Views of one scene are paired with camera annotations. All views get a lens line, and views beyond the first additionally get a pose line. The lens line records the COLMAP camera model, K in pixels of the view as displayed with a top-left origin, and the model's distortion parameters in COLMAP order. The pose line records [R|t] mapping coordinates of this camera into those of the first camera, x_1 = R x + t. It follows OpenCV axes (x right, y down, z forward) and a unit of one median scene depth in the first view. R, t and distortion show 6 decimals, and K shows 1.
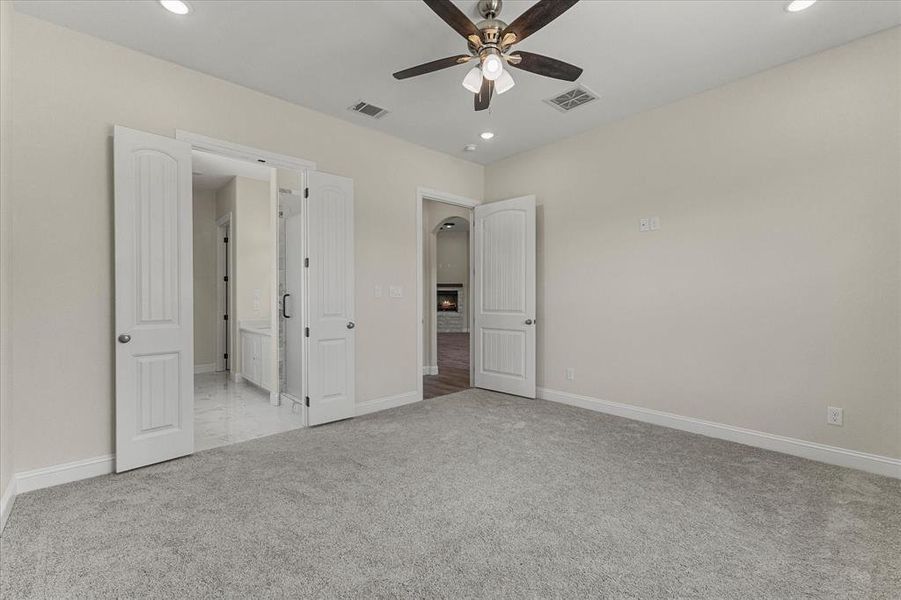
lens RADIAL K [[390.3, 0, 447.2], [0, 390.3, 304.8], [0, 0, 1]] dist [0.008417, -0.000479]
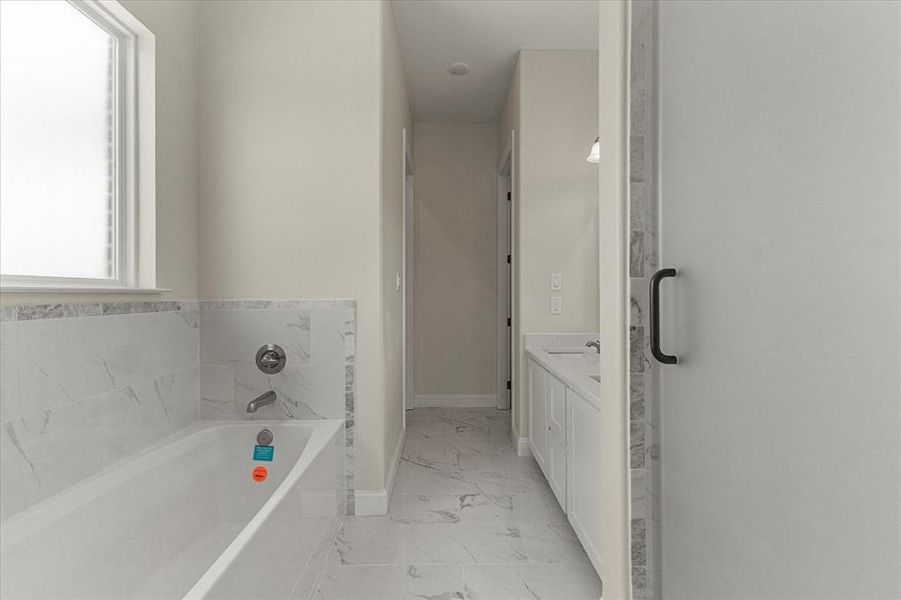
lens RADIAL K [[390.3, 0, 450.8], [0, 390.3, 296.1], [0, 0, 1]] dist [0.008417, -0.000479]
pose [[0.753975, -0.001439, -0.656901, -0.318331], [-0.003747, 0.999972, -0.006491, -0.007186], [0.656892, 0.007355, 0.753948, 0.653955]]
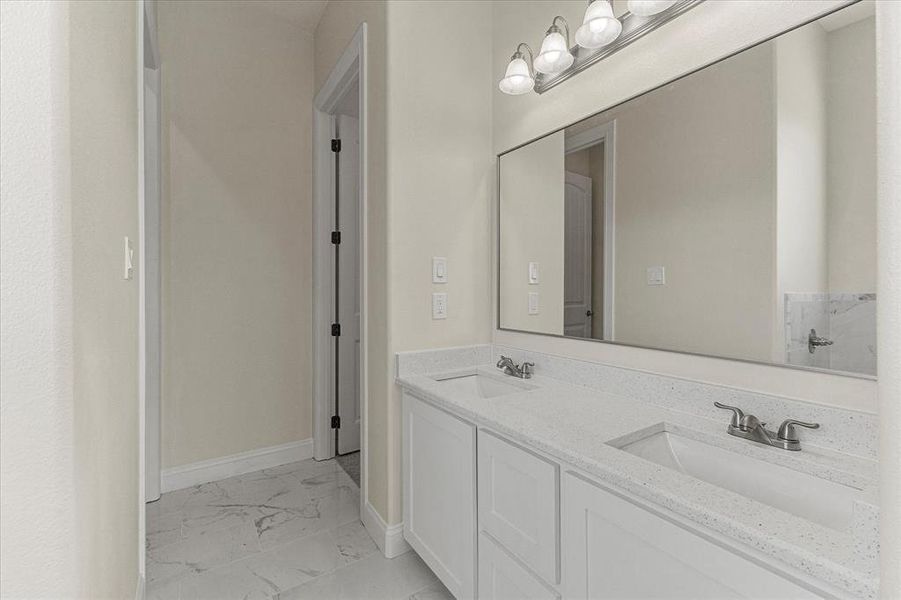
lens RADIAL K [[390.3, 0, 451.4], [0, 390.3, 289.7], [0, 0, 1]] dist [0.008417, -0.000479]
pose [[0.990416, -0.002795, -0.138090, -0.527451], [0.001835, 0.999973, -0.007079, -0.010738], [0.138106, 0.006758, 0.990394, 0.827200]]
